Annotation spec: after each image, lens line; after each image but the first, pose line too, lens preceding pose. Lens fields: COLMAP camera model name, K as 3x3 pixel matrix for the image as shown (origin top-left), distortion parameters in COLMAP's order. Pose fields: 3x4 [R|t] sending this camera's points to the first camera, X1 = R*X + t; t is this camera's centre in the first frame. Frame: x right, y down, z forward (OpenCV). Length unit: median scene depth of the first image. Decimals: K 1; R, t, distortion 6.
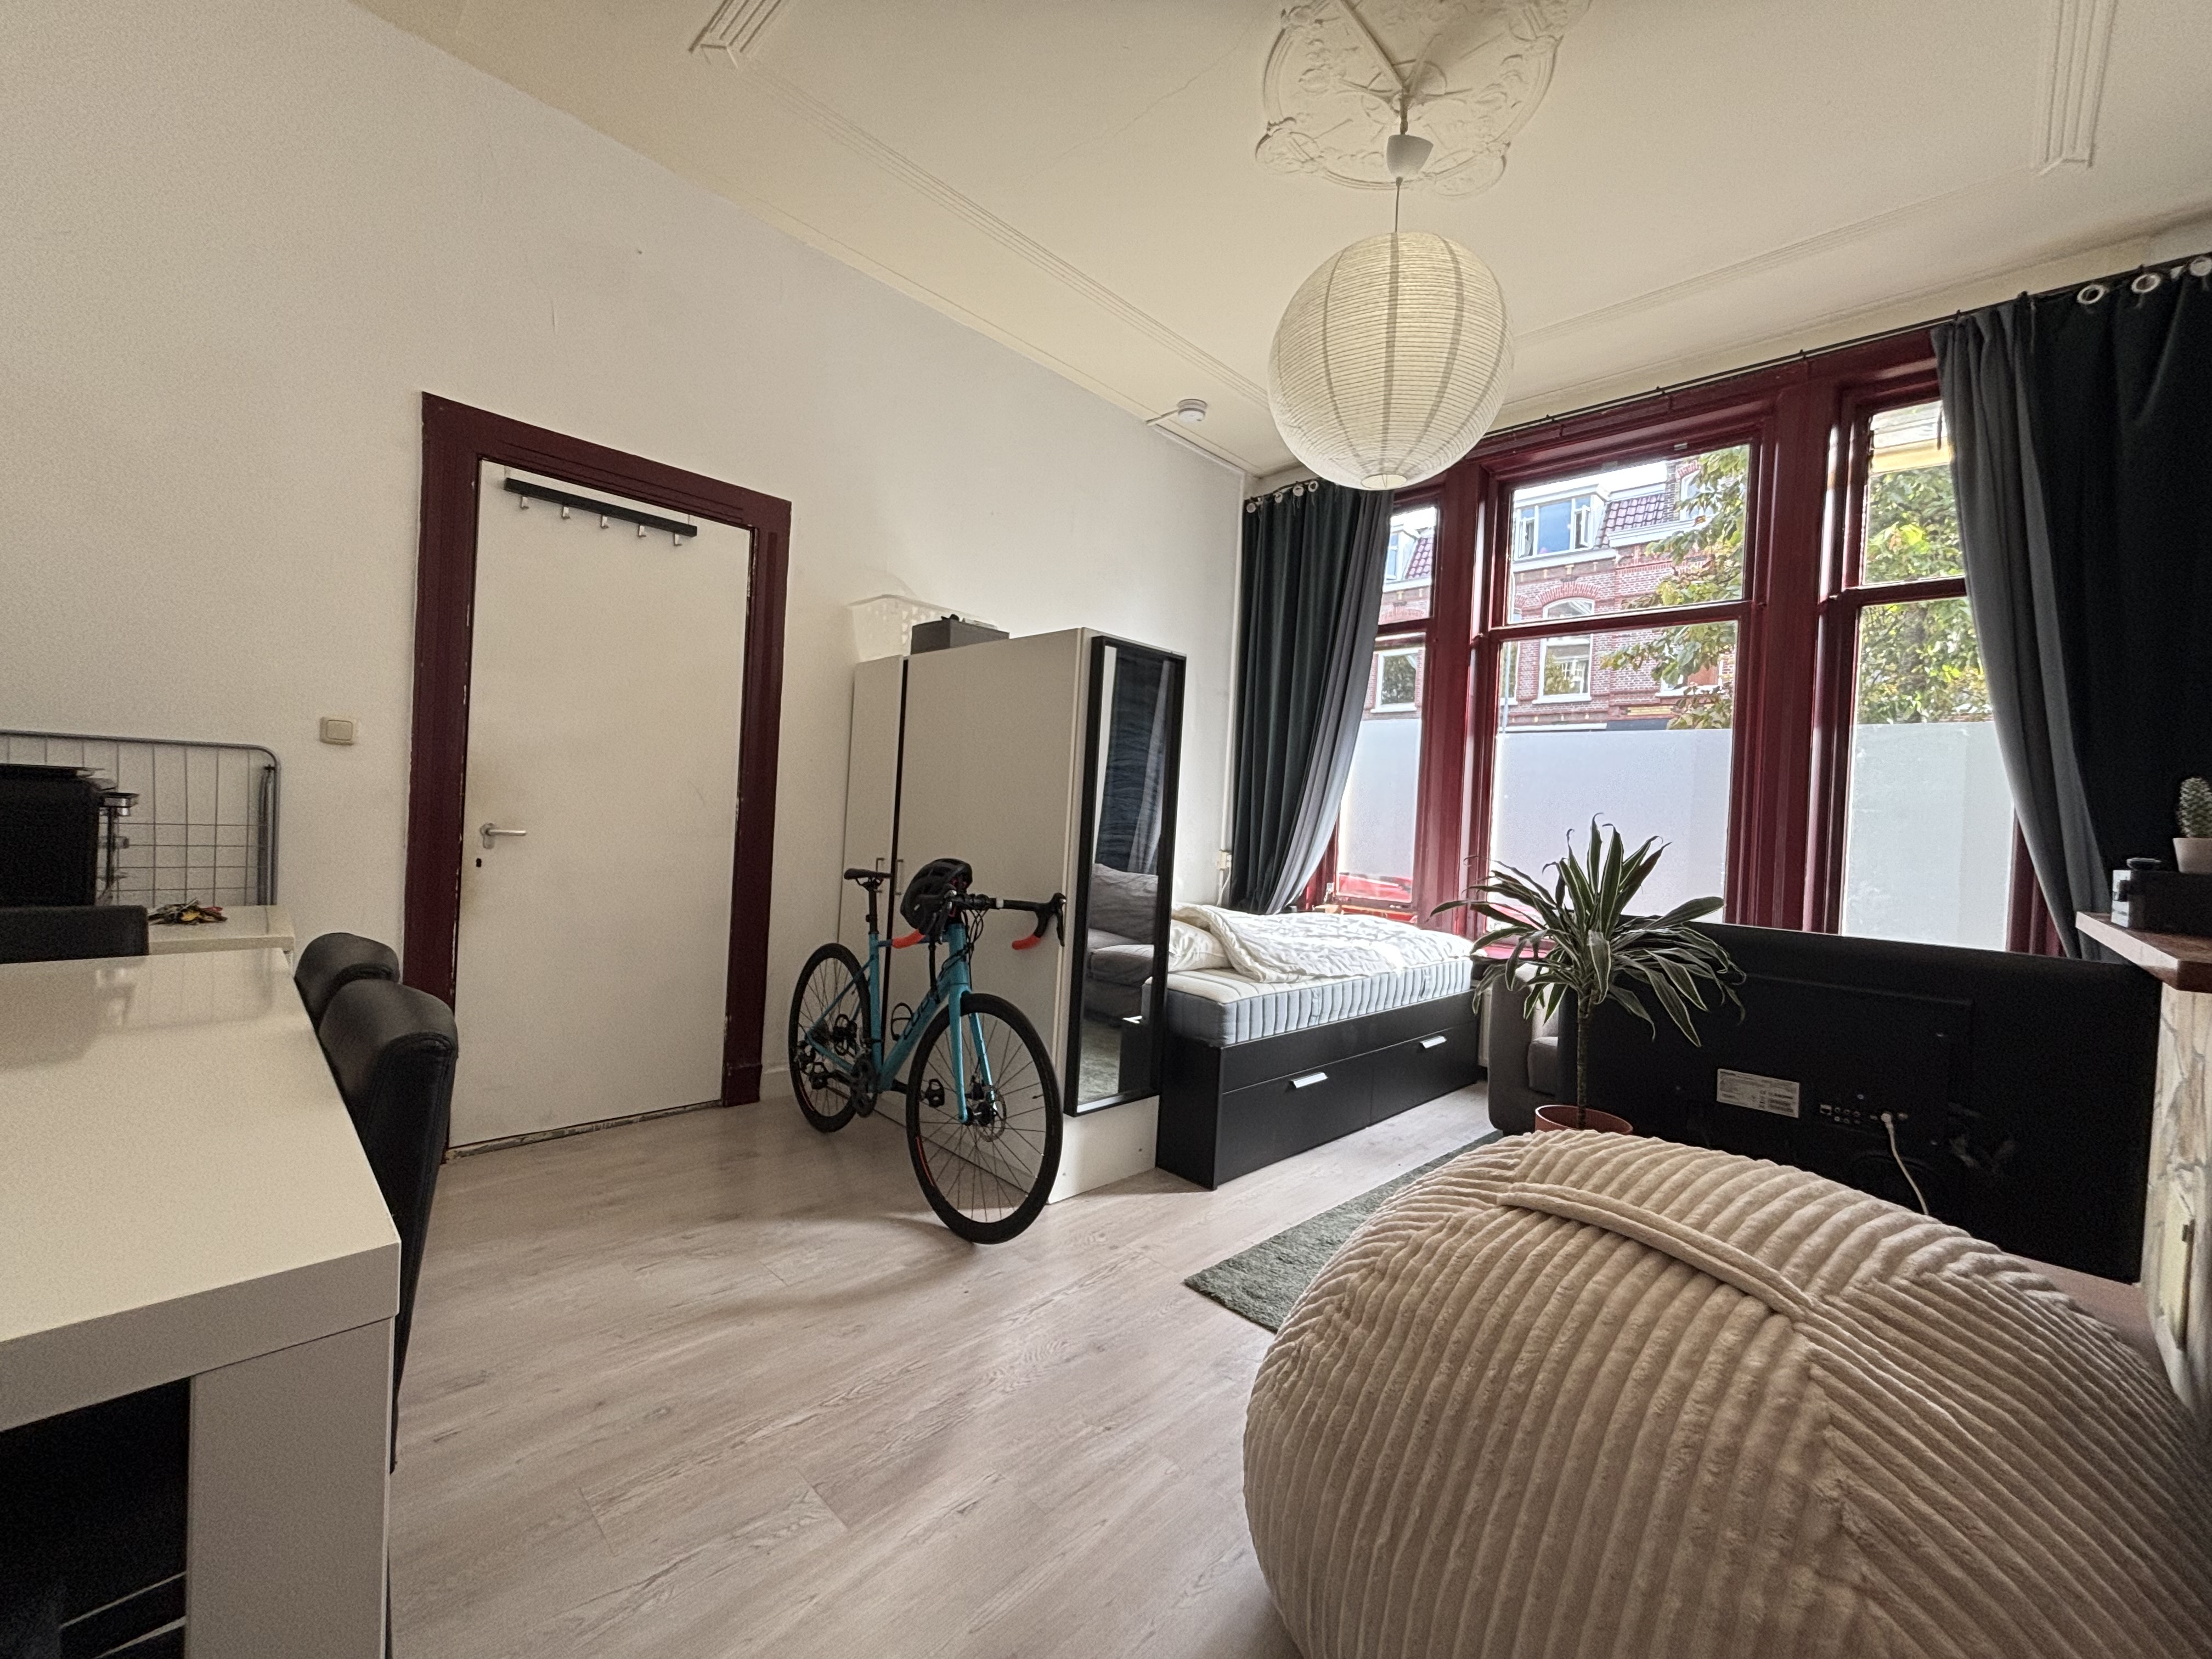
lens RADIAL K [[891.8, 0, 1109.1], [0, 891.8, 822.2], [0, 0, 1]] dist [-0.000848, 0.001248]
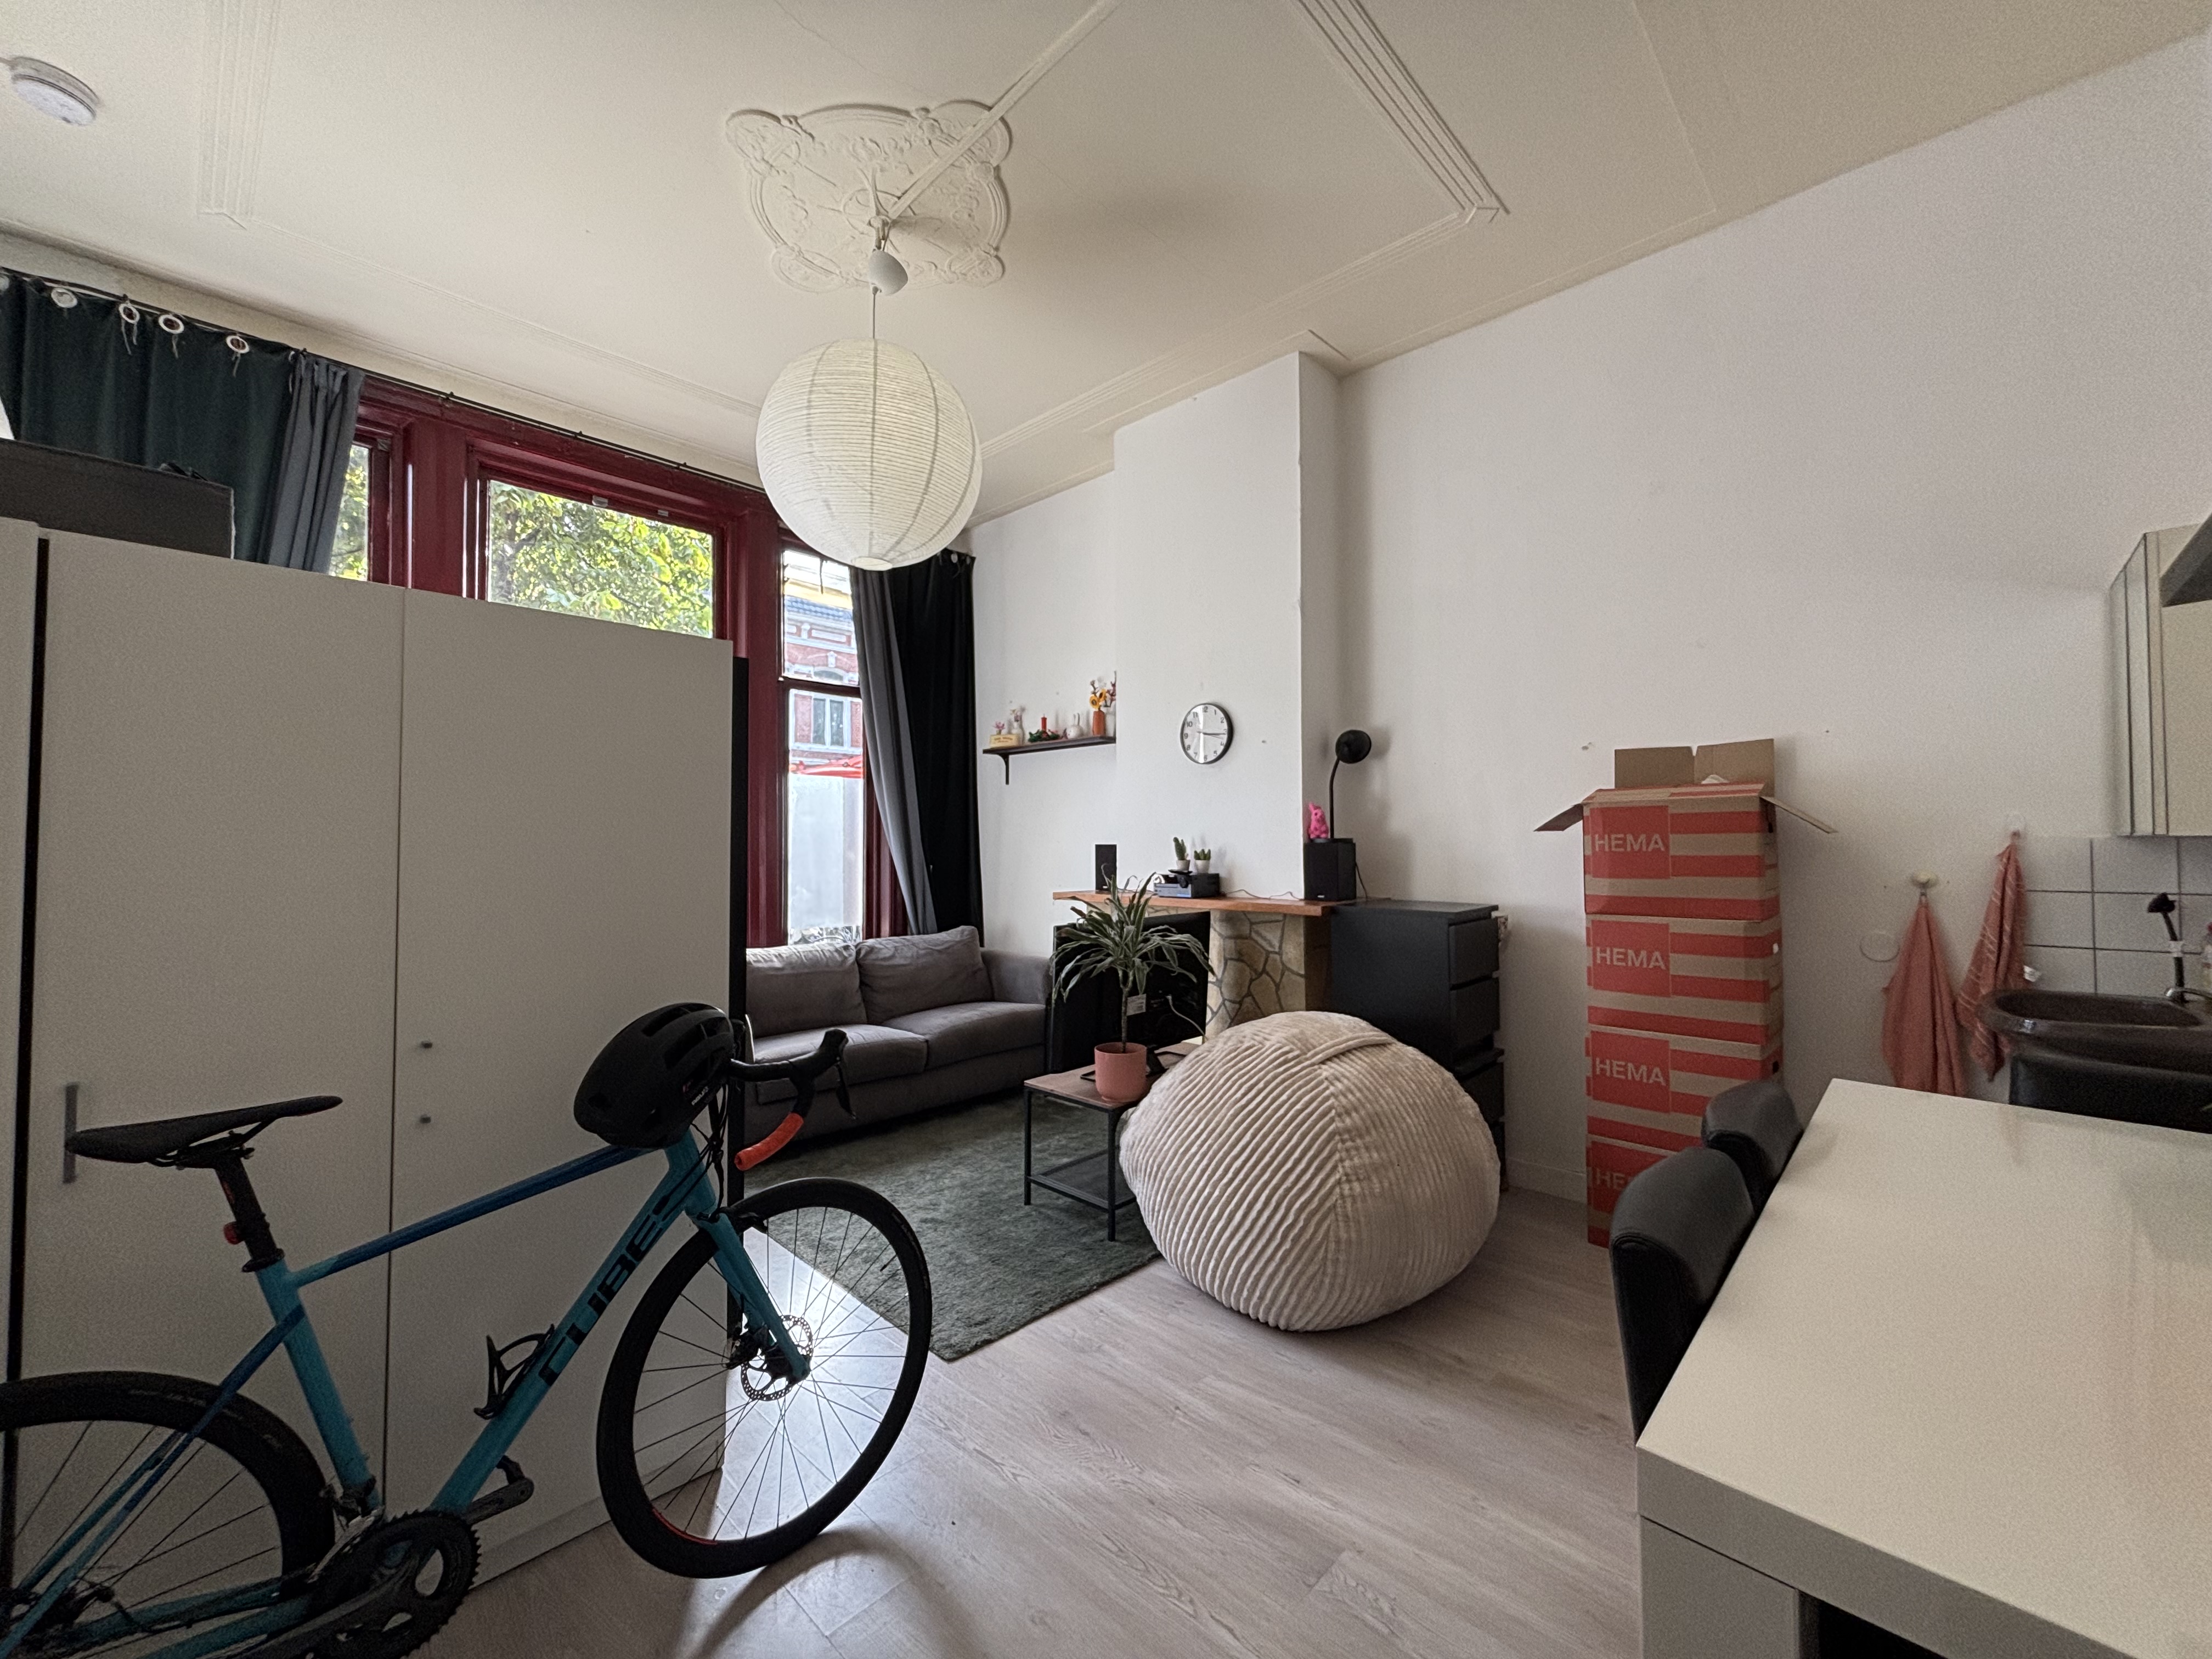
lens RADIAL K [[891.8, 0, 1111.6], [0, 891.8, 823.4], [0, 0, 1]] dist [-0.000848, 0.001248]
pose [[-0.012579, -0.029736, 0.999479, -0.764259], [0.010083, 0.999503, 0.029864, -0.093225], [-0.999870, 0.010454, -0.012273, 0.710961]]
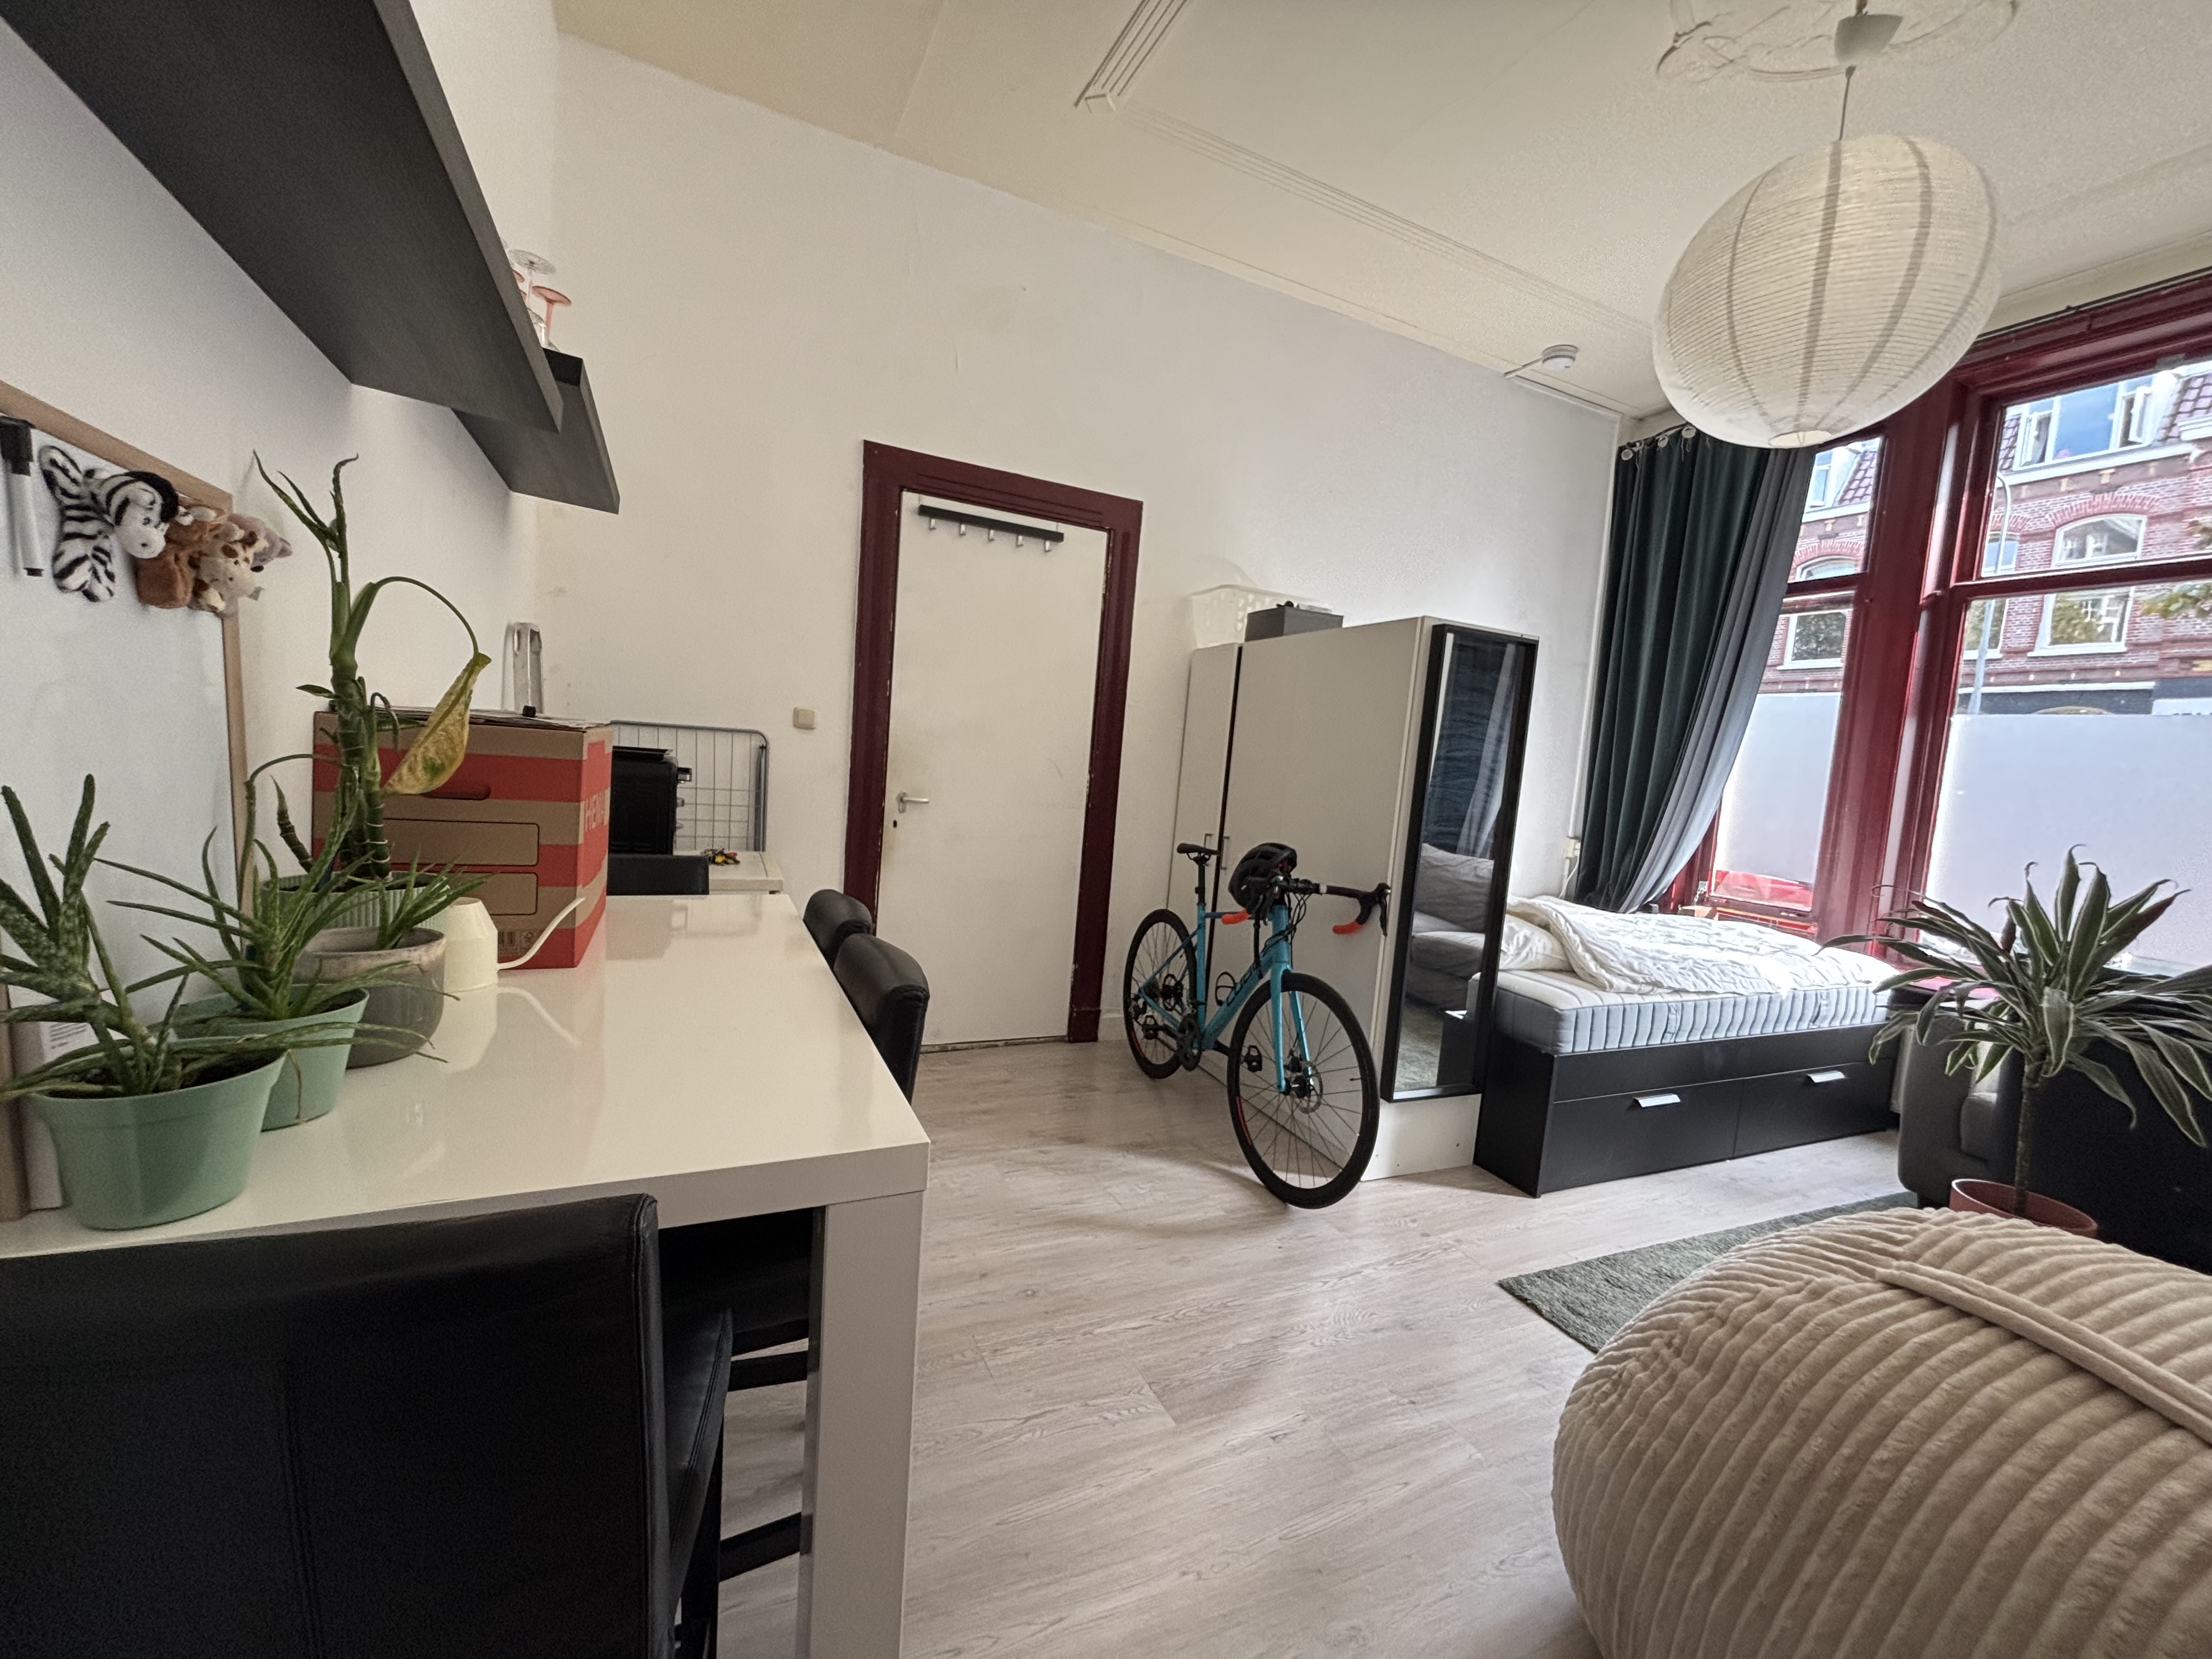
lens RADIAL K [[891.8, 0, 1109.6], [0, 891.8, 825.5], [0, 0, 1]] dist [-0.000848, 0.001248]
pose [[0.938632, 0.048922, -0.341433, -0.007526], [-0.032461, 0.998026, 0.053763, -0.029962], [0.343389, -0.039380, 0.938367, -0.055940]]
